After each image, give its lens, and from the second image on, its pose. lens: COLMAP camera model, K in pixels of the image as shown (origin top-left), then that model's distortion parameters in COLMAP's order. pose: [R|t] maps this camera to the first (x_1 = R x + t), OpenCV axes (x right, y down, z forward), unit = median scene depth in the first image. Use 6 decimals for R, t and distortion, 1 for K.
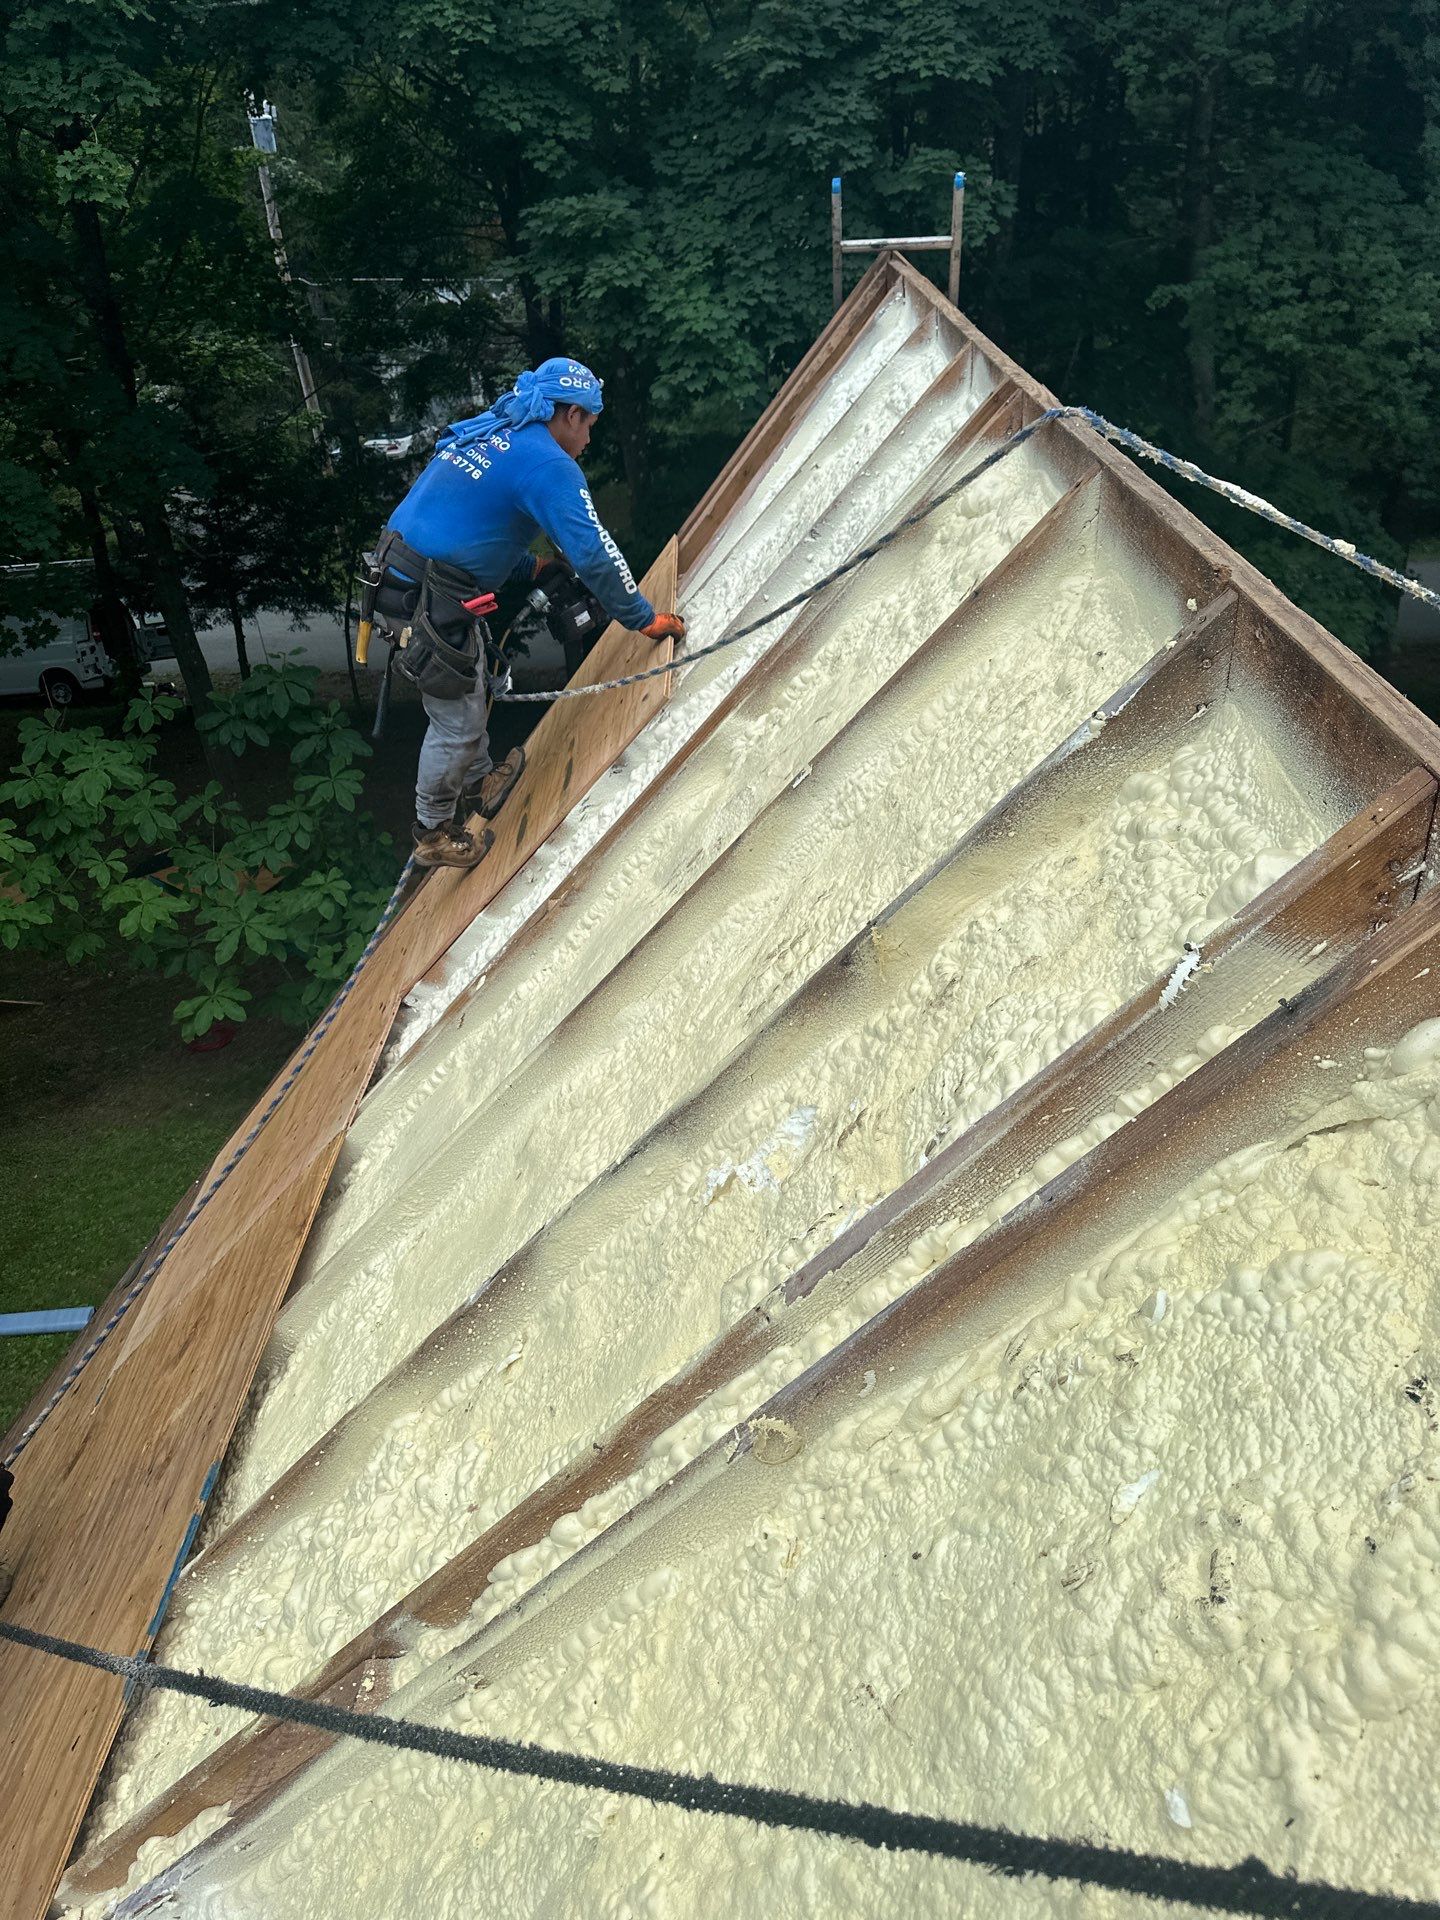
lens RADIAL K [[1372.2, 0, 720.0], [0, 1372.2, 960.0], [0, 0, 1]] dist [0.054151, -0.078773]
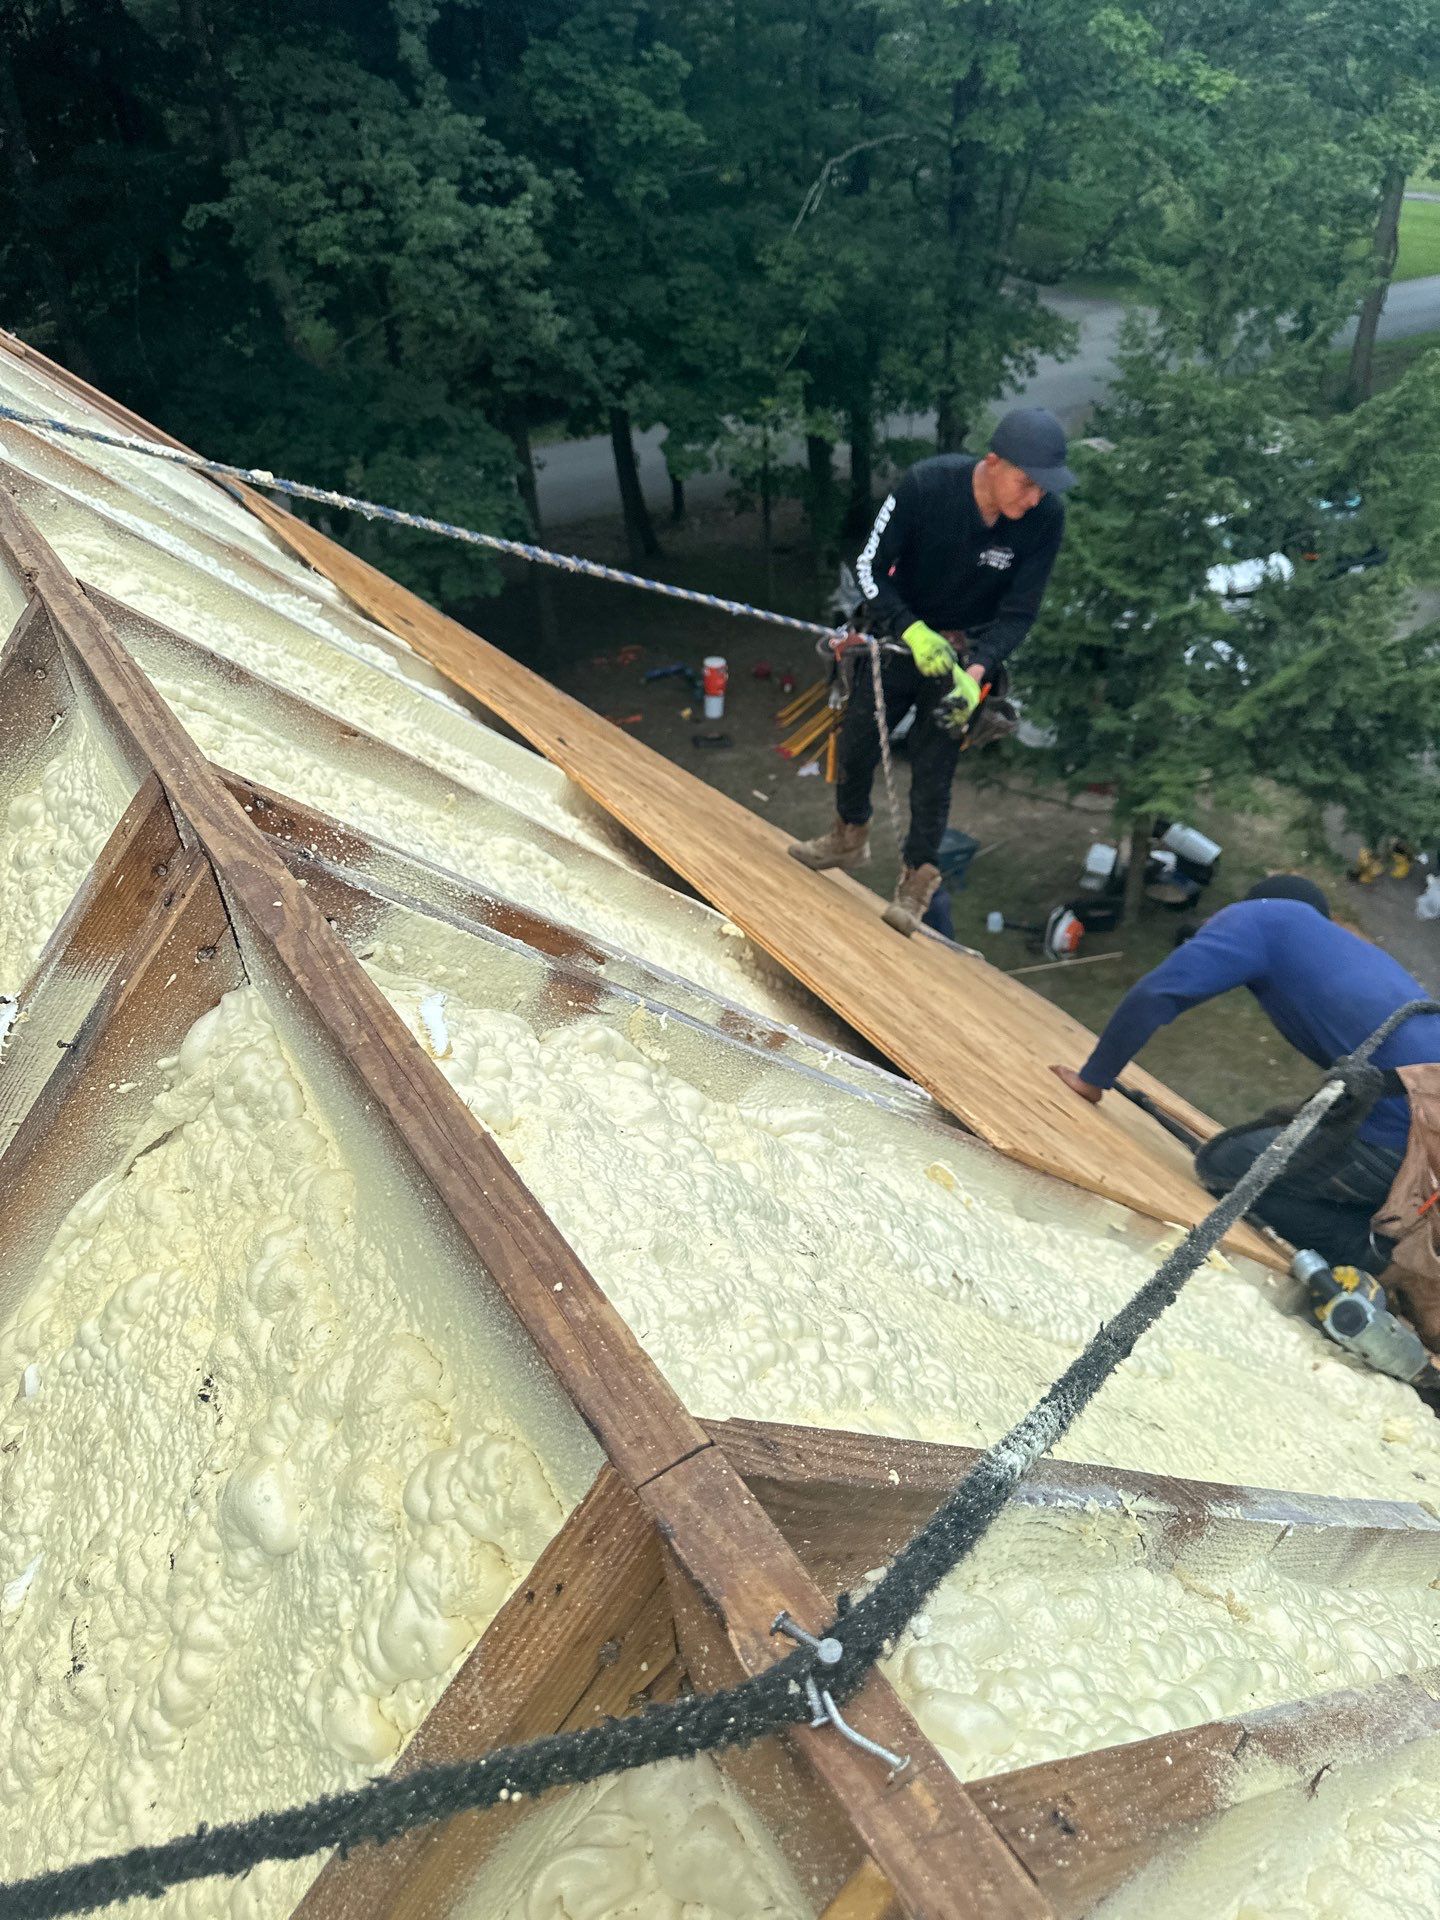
lens RADIAL K [[1372.2, 0, 720.0], [0, 1372.2, 960.0], [0, 0, 1]] dist [0.054151, -0.078773]
pose [[0.833237, -0.305655, 0.460751, 0.380690], [0.281852, 0.951716, 0.121643, -0.014564], [-0.475684, 0.028506, 0.879154, -0.099616]]
